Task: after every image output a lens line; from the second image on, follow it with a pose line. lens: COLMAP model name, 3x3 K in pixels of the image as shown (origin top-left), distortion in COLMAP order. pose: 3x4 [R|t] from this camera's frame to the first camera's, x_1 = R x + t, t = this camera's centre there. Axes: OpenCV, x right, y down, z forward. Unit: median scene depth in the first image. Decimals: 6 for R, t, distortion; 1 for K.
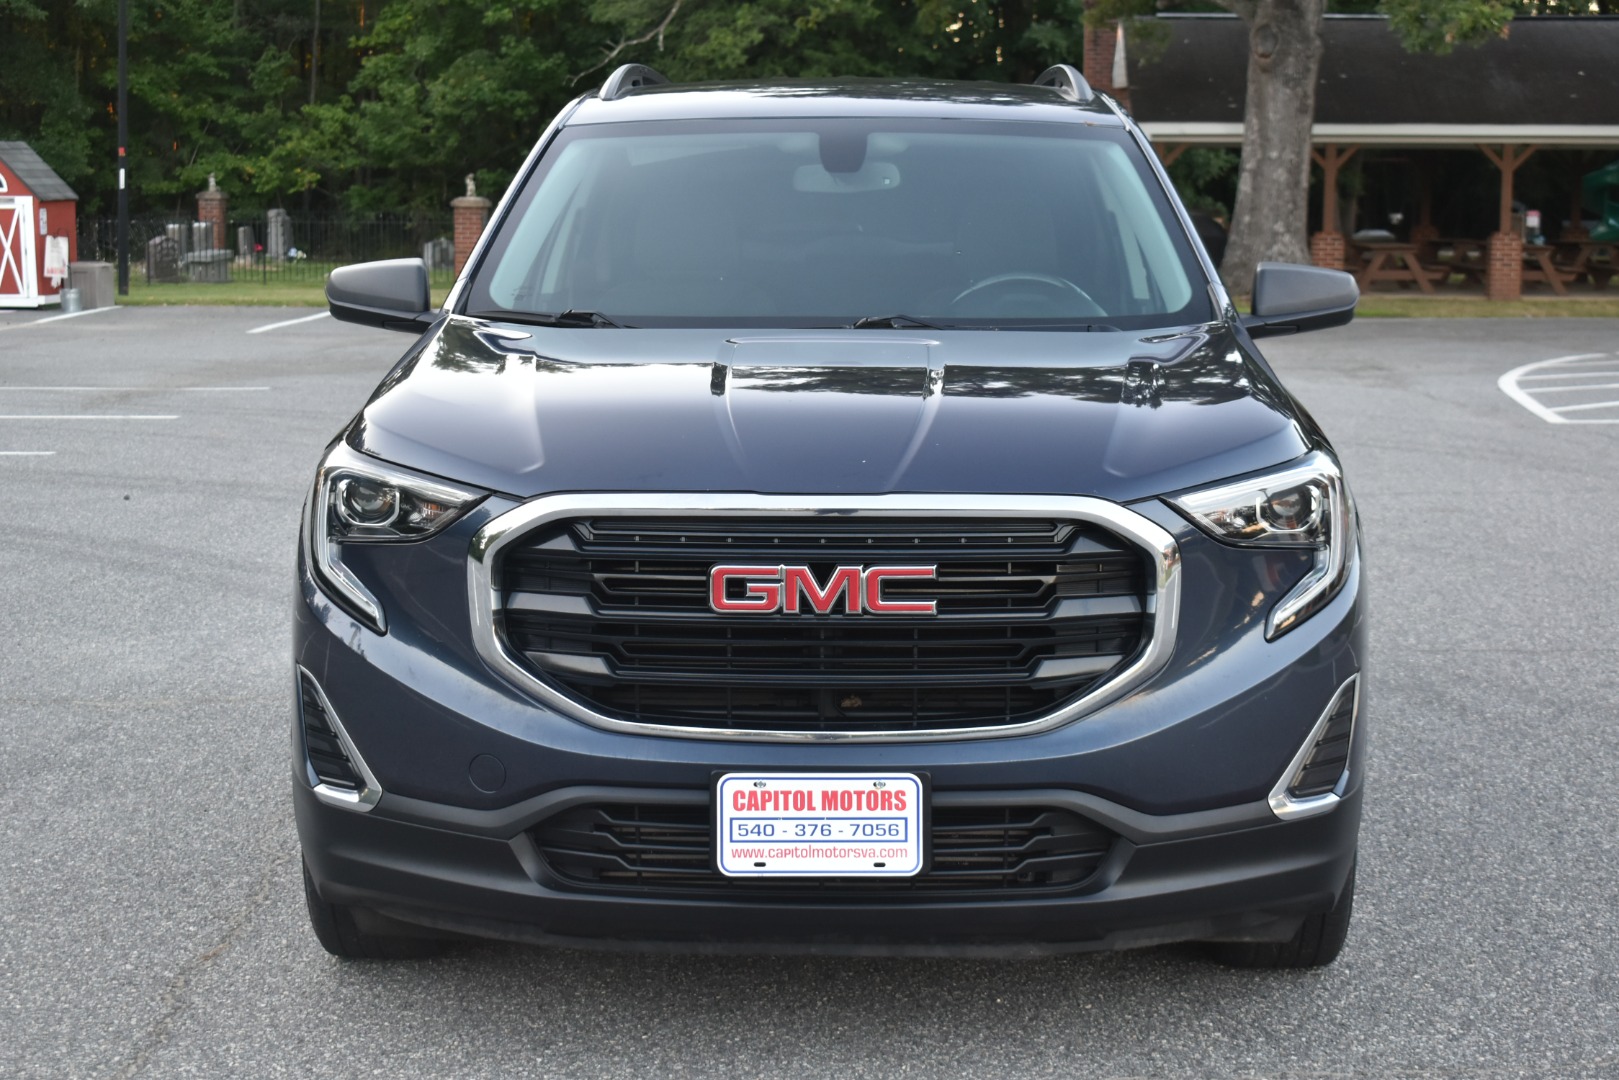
lens RADIAL K [[2759.0, 0, 809.3], [0, 2759.0, 541.4], [0, 0, 1]] dist [0.099035, 0.000000]
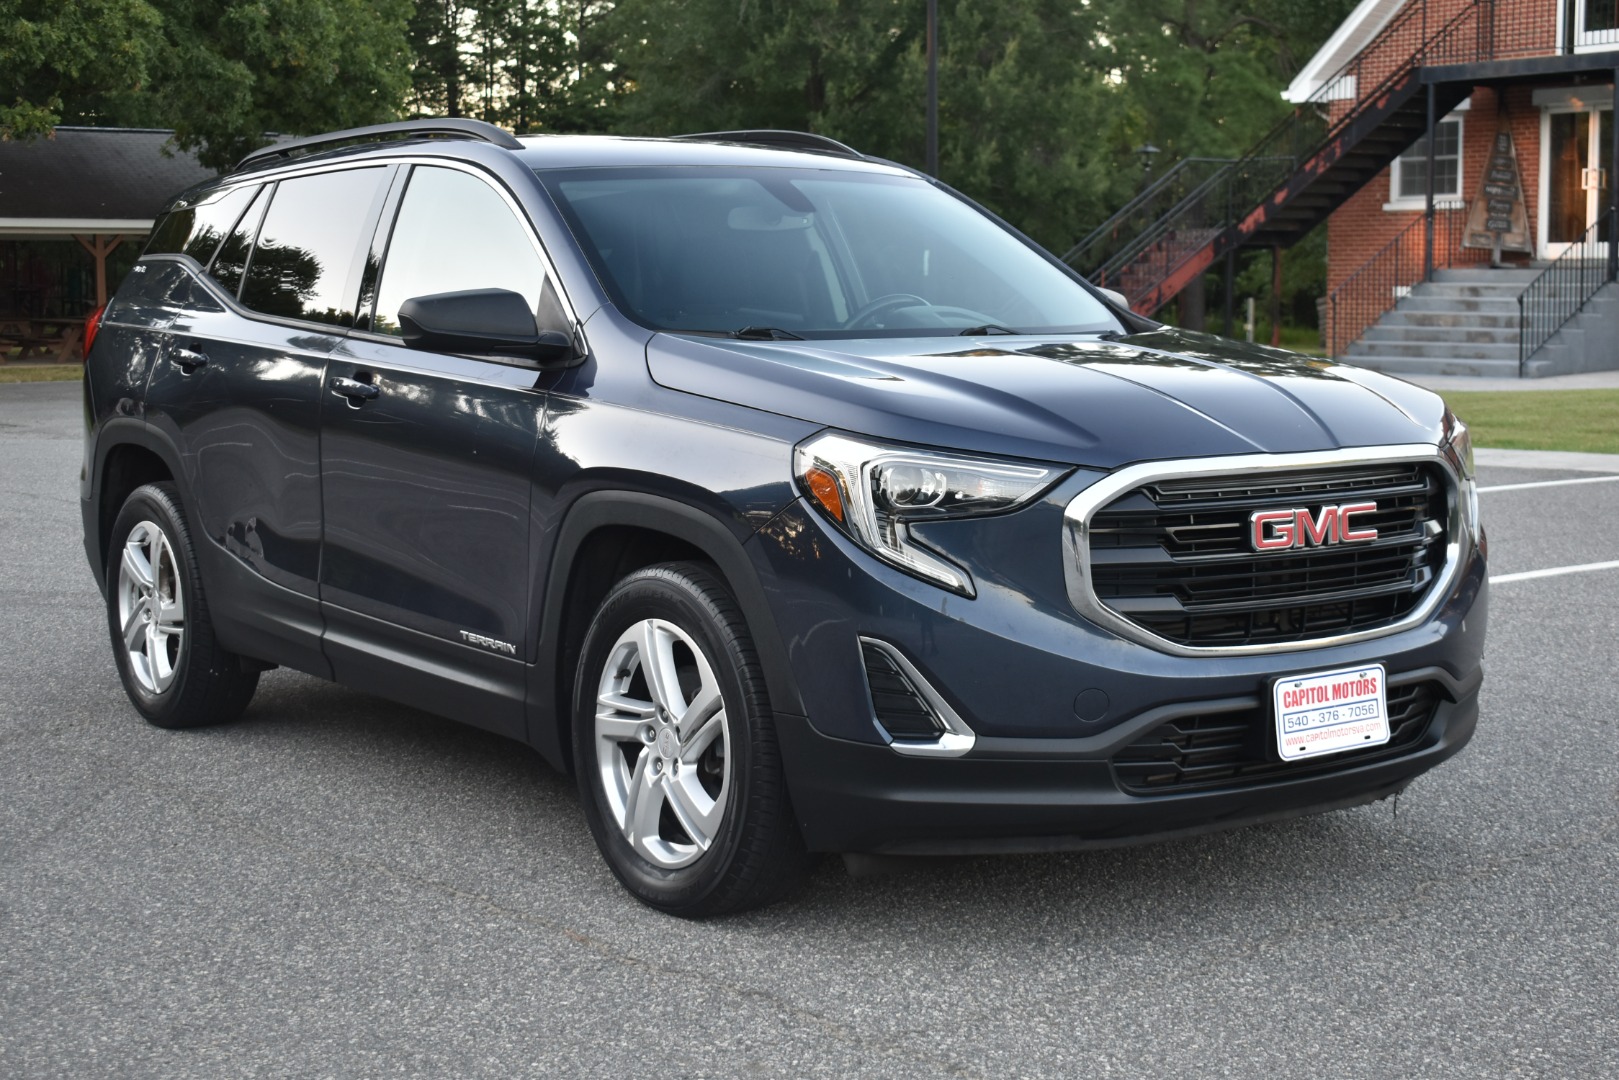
lens RADIAL K [[2489.9, 0, 806.6], [0, 2489.9, 539.8], [0, 0, 1]] dist [0.073574, 0.000000]
pose [[0.767917, -0.067450, 0.636988, -0.903555], [0.085096, 0.996368, 0.002917, 0.000324], [-0.634871, 0.051965, 0.770869, 0.265975]]
